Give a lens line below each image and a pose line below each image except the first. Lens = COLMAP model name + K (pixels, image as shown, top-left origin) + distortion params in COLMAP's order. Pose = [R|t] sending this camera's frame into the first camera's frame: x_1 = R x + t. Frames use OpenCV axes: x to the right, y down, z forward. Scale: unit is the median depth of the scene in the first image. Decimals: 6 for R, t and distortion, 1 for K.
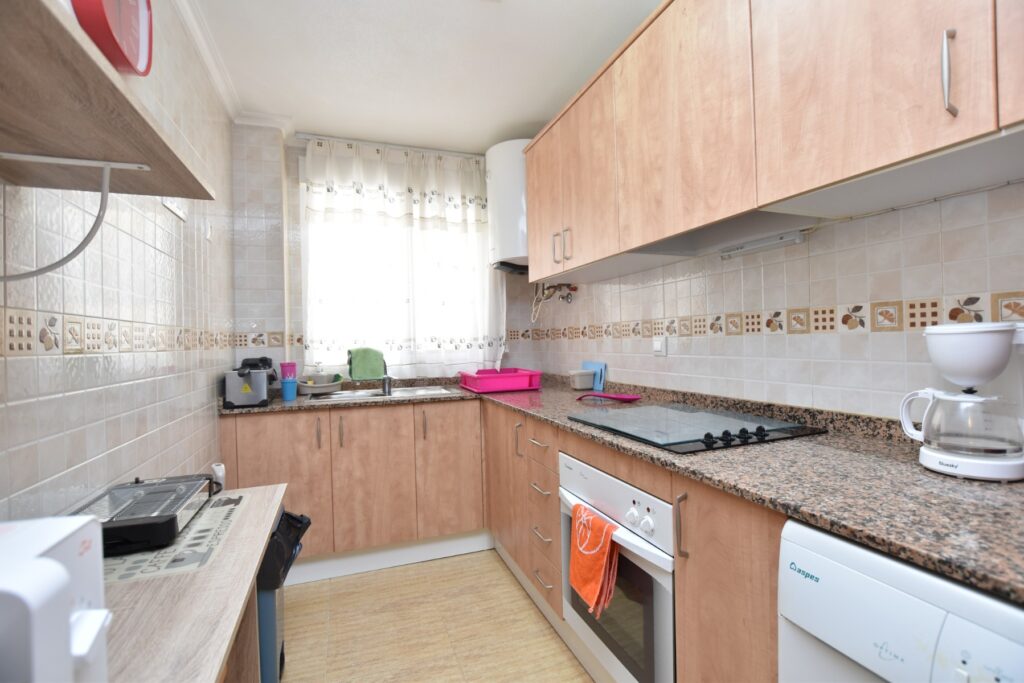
lens RADIAL K [[455.3, 0, 515.4], [0, 455.3, 341.8], [0, 0, 1]] dist [-0.017010, 0.000325]
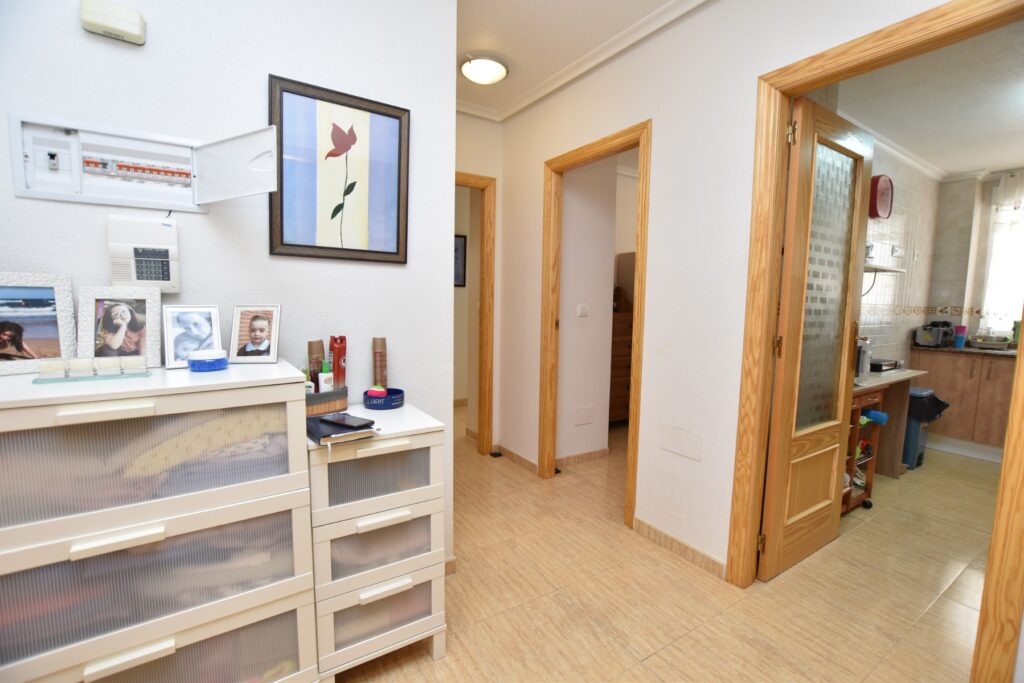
lens RADIAL K [[455.3, 0, 516.2], [0, 455.3, 337.9], [0, 0, 1]] dist [-0.017010, 0.000325]
pose [[0.211674, 0.119358, -0.970025, 0.775312], [-0.026728, 0.992850, 0.116334, -0.058673], [0.976975, 0.001302, 0.213351, -0.973050]]
